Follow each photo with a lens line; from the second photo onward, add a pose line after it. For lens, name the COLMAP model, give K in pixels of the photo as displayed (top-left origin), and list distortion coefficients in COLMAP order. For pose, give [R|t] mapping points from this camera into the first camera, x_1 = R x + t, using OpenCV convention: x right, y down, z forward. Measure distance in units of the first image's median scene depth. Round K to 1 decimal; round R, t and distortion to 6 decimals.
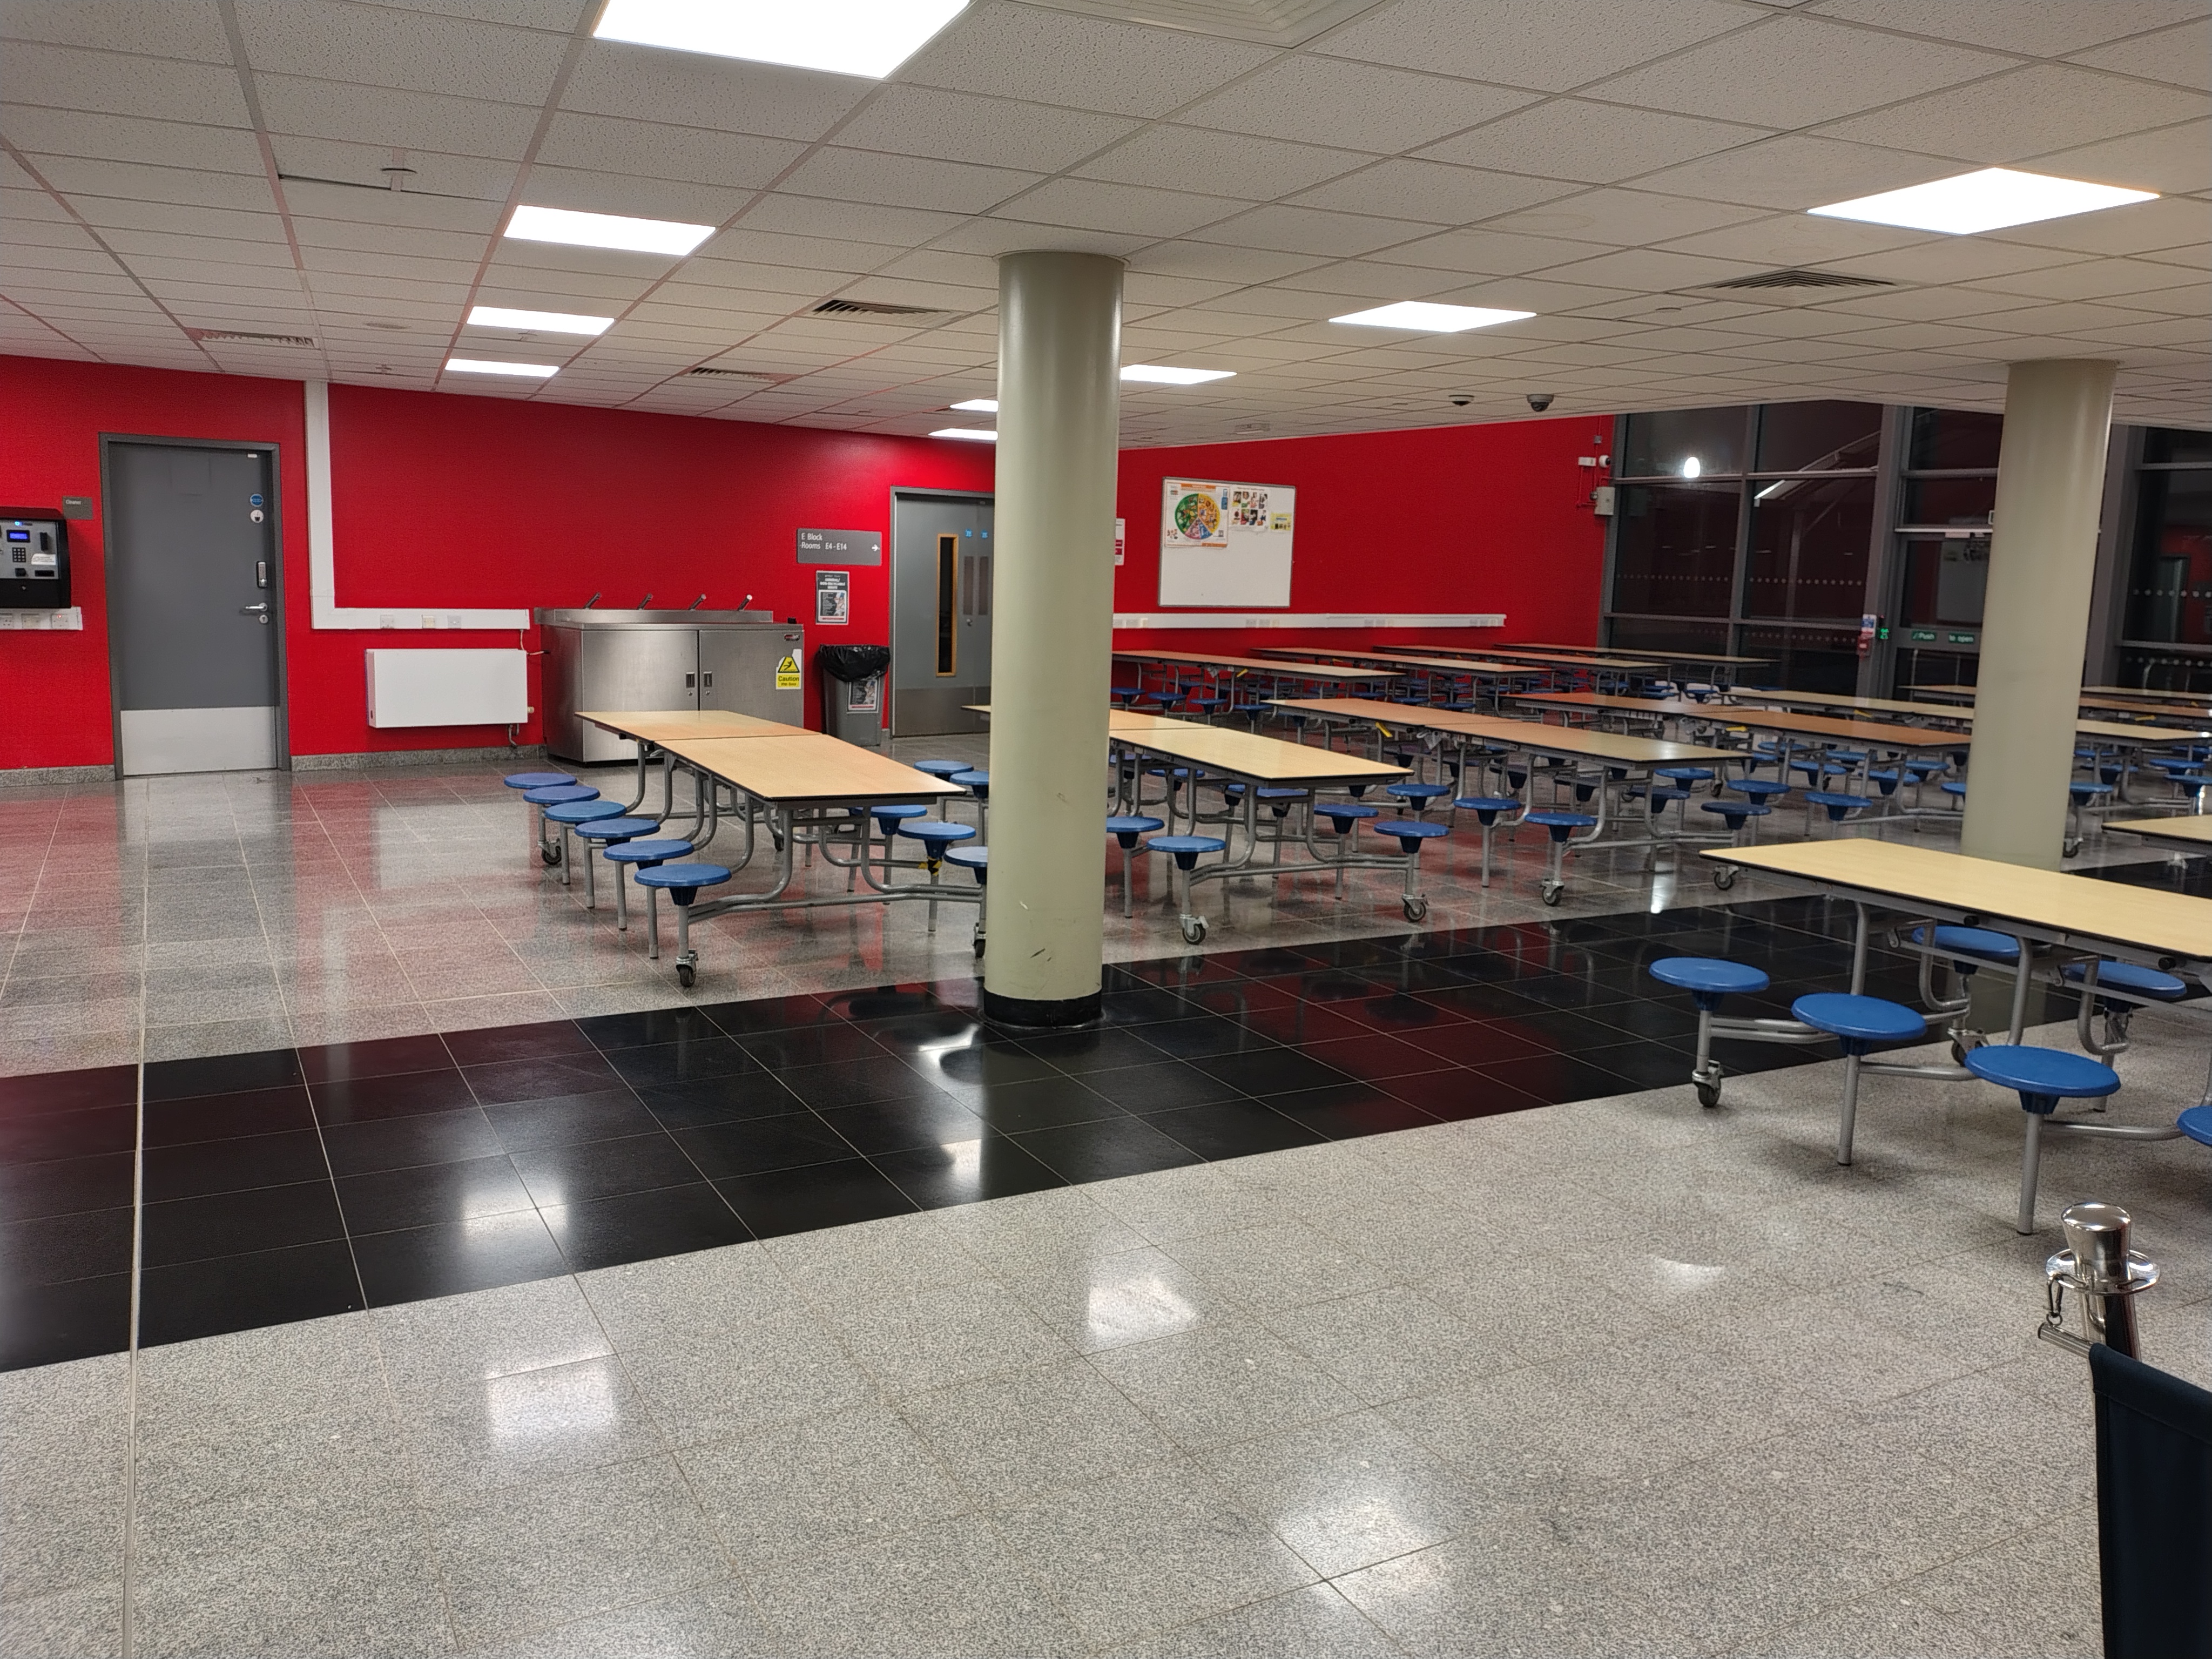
lens RADIAL K [[1681.6, 0, 1094.0], [0, 1681.6, 798.8], [0, 0, 1]] dist [0.073018, -0.102061]
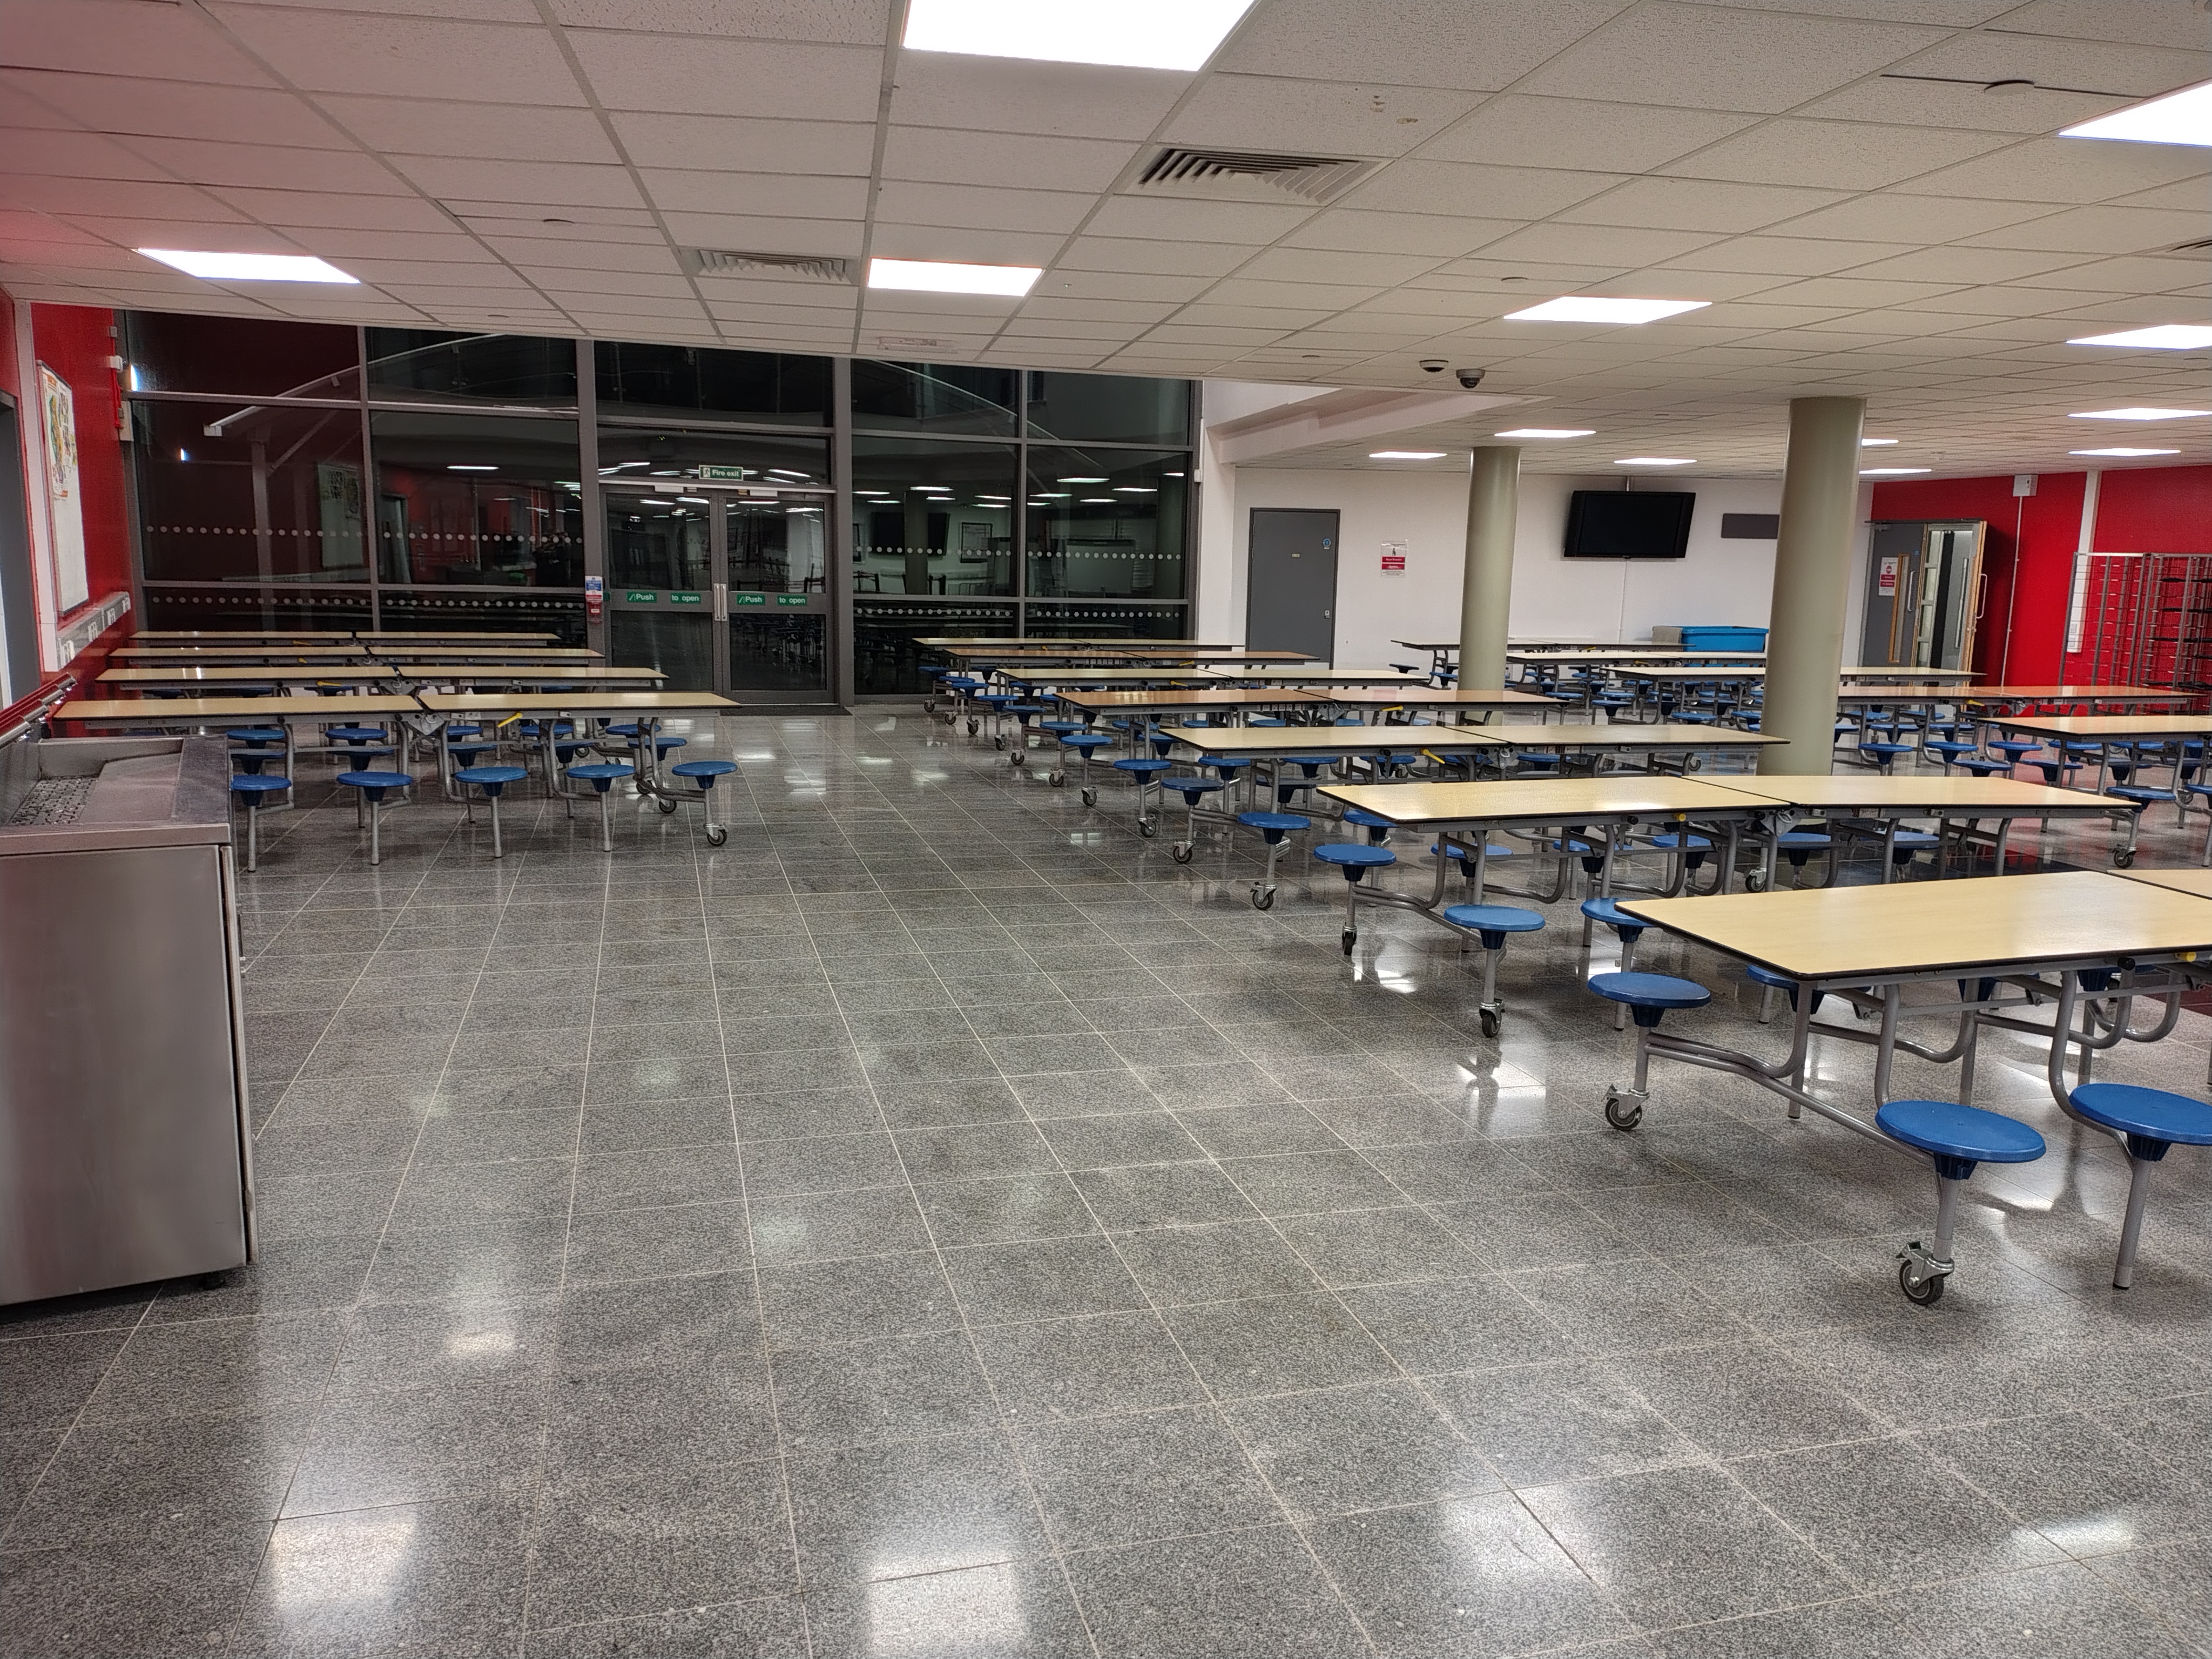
lens RADIAL K [[1681.6, 0, 1116.3], [0, 1681.6, 839.1], [0, 0, 1]] dist [0.073018, -0.102061]
pose [[0.222821, -0.189564, 0.956251, -0.678065], [0.119022, 0.978864, 0.166313, -0.160782], [-0.967566, 0.076757, 0.240674, 0.957562]]
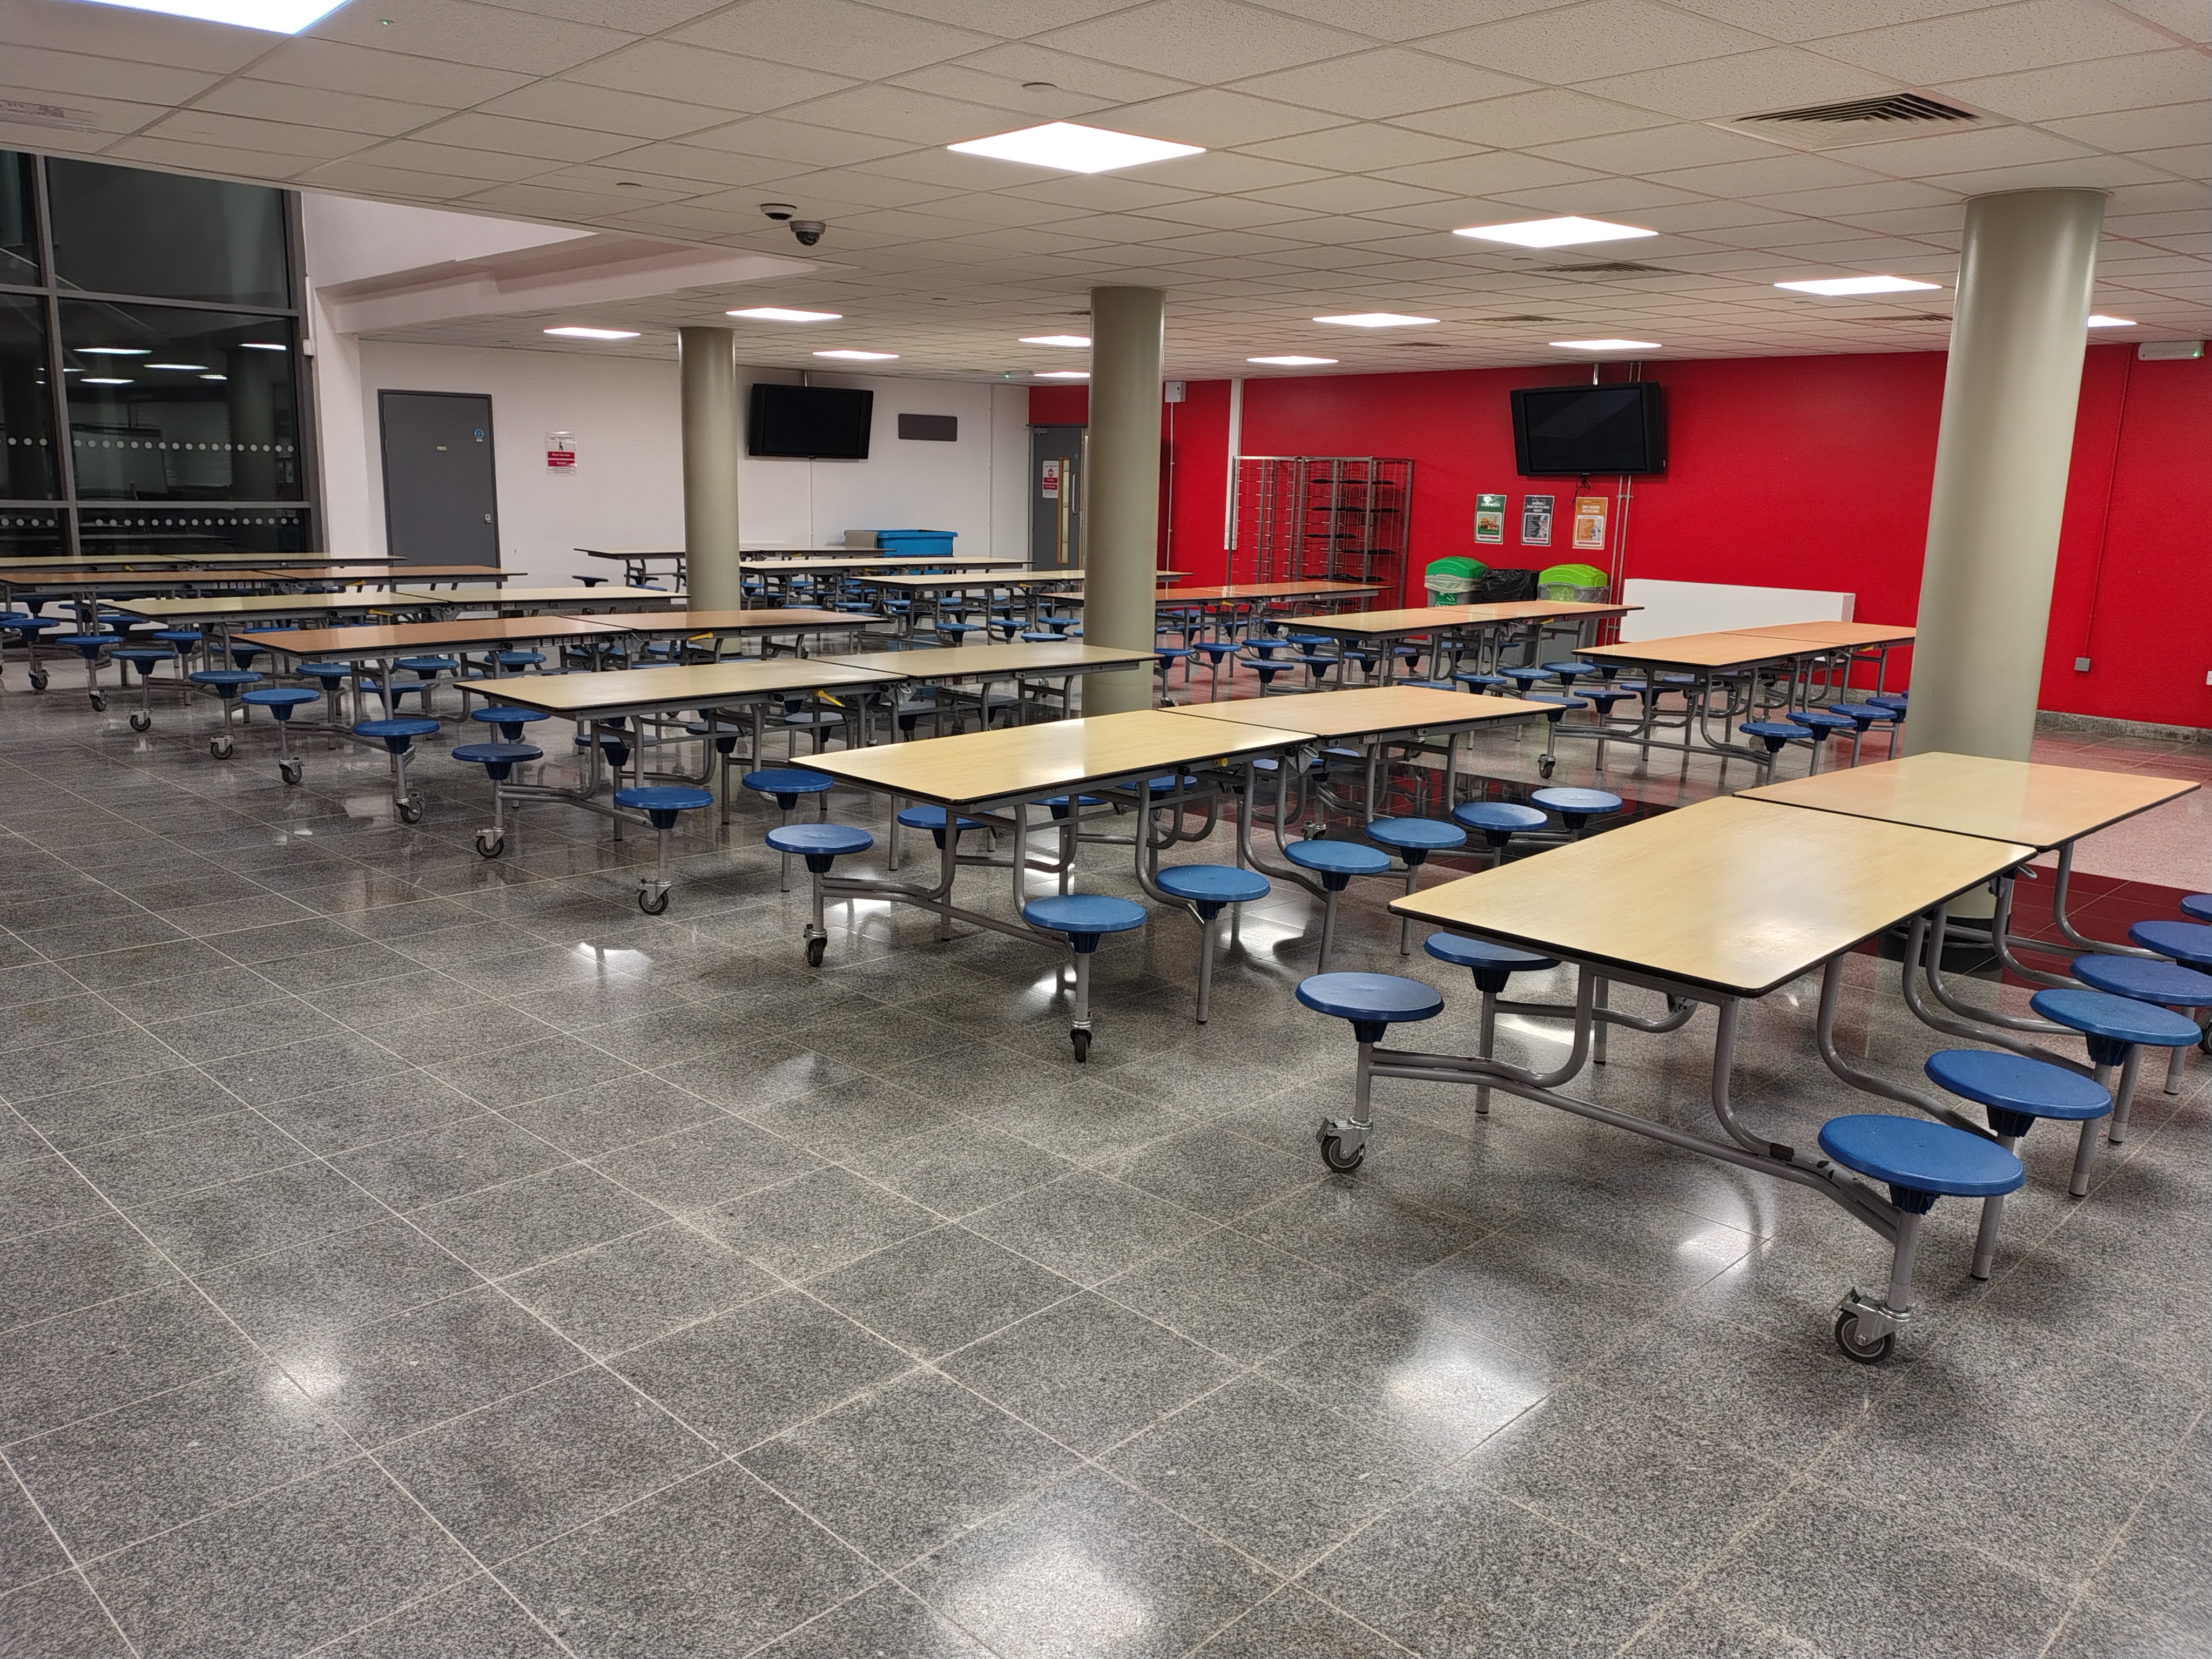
lens RADIAL K [[1681.6, 0, 1116.2], [0, 1681.6, 815.3], [0, 0, 1]] dist [0.073018, -0.102061]
pose [[-0.305037, -0.226646, 0.924978, -0.514040], [0.096341, 0.958941, 0.266739, -0.168875], [-0.947455, 0.170478, -0.270678, 1.087102]]
